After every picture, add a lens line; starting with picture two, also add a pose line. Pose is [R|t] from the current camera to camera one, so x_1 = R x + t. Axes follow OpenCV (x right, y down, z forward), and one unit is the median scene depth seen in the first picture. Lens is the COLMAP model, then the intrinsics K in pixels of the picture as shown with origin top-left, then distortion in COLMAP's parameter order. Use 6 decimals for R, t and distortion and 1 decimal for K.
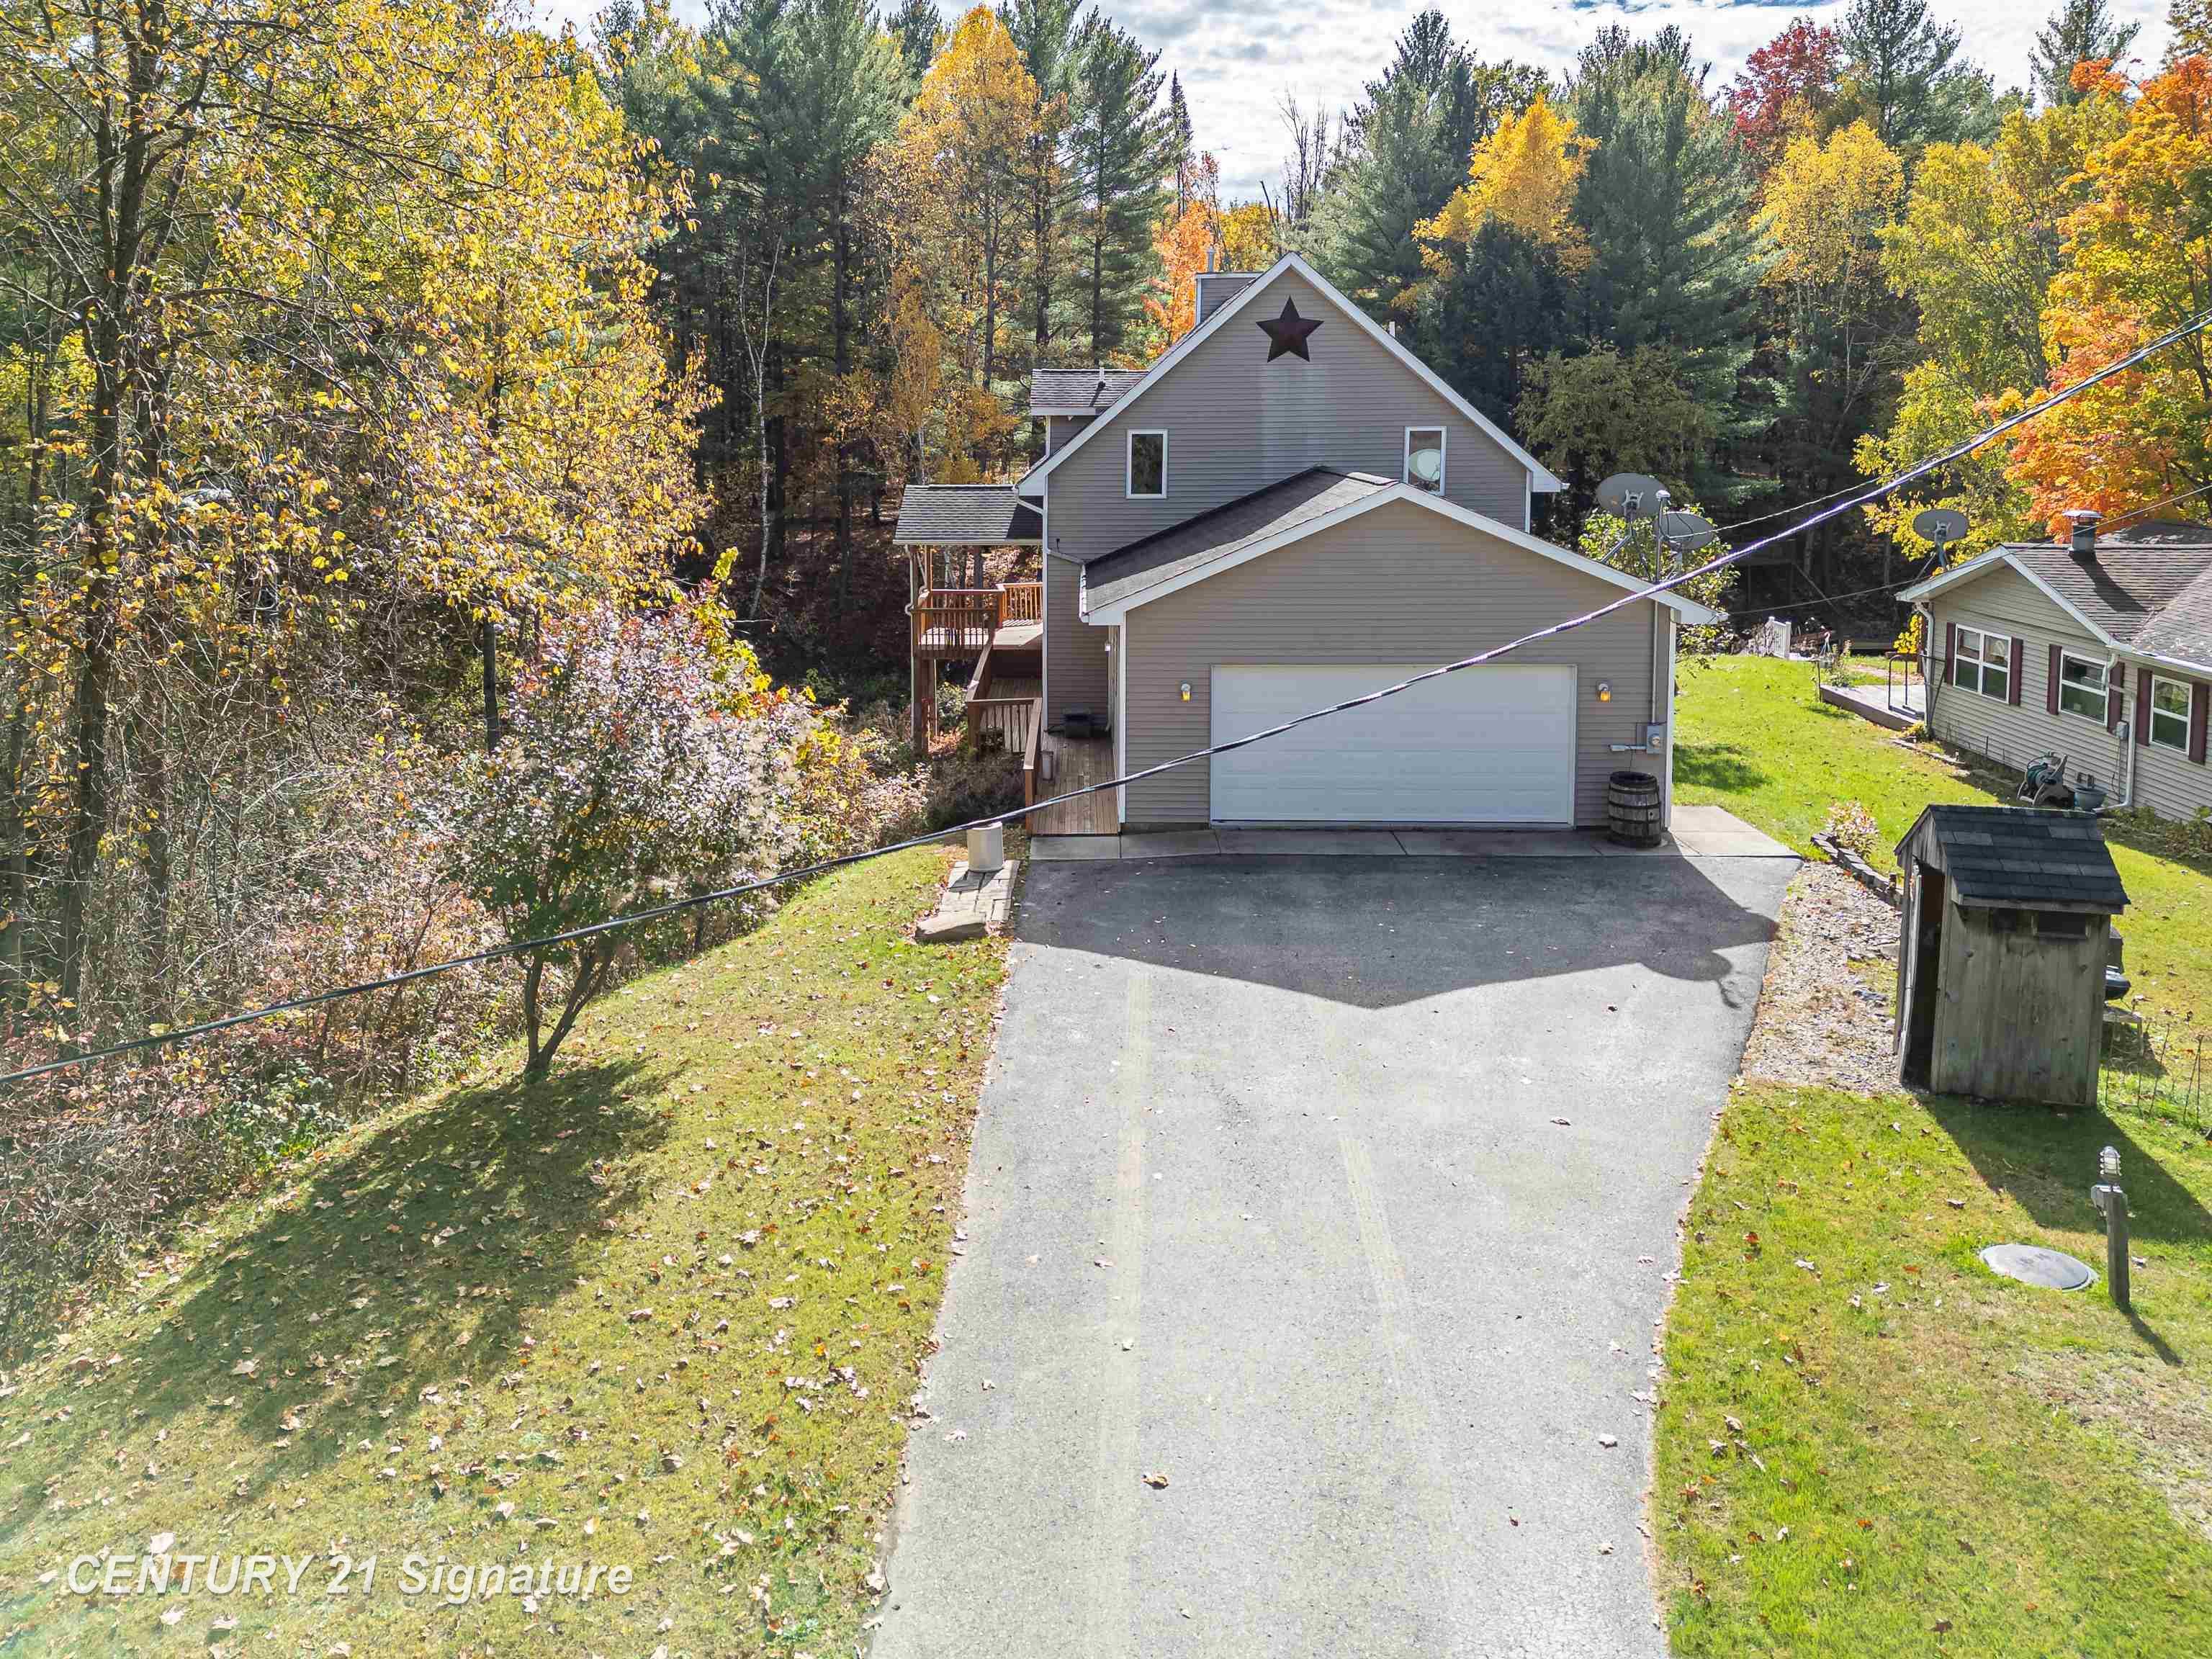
lens RADIAL K [[1636.2, 0, 1029.9], [0, 1636.2, 557.5], [0, 0, 1]] dist [0.073105, -0.081984]
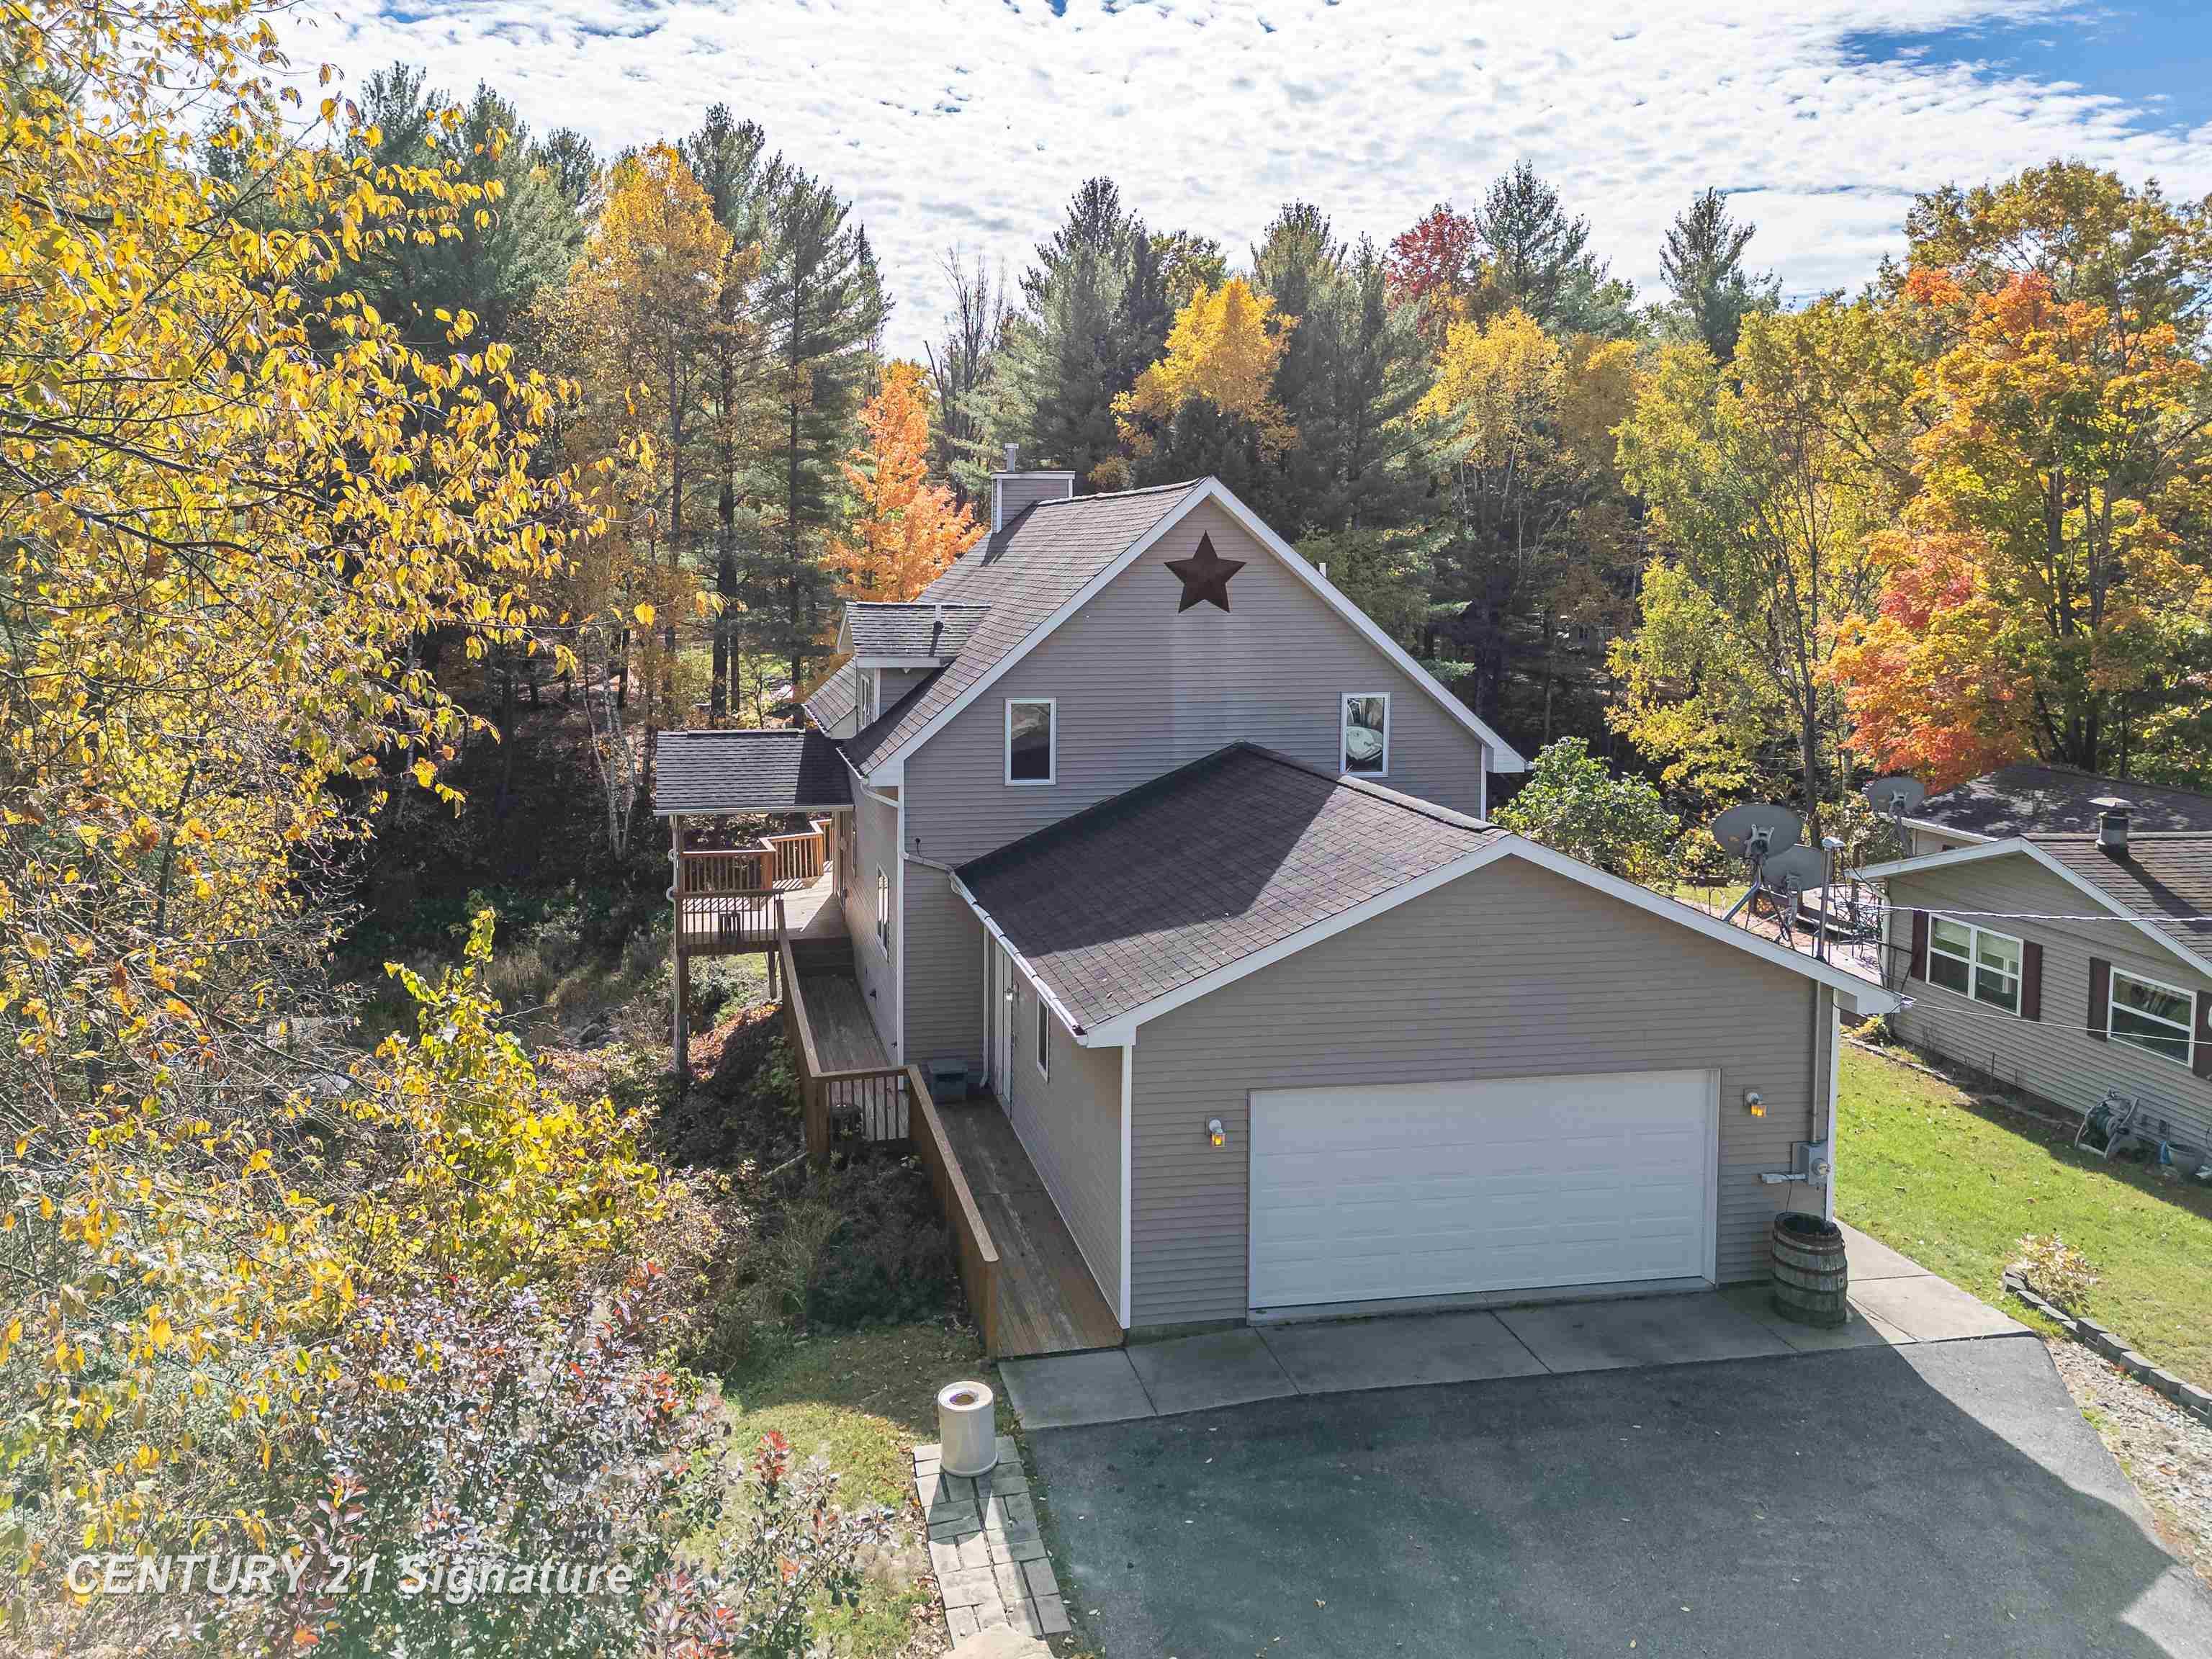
lens RADIAL K [[1587.7, 0, 975.8], [0, 1587.7, 685.1], [0, 0, 1]] dist [0.060851, -0.066800]
pose [[0.978116, -0.009921, 0.207821, -0.046197], [0.010726, 0.999939, -0.002746, -0.034685], [-0.207781, 0.004914, 0.978163, 0.113811]]
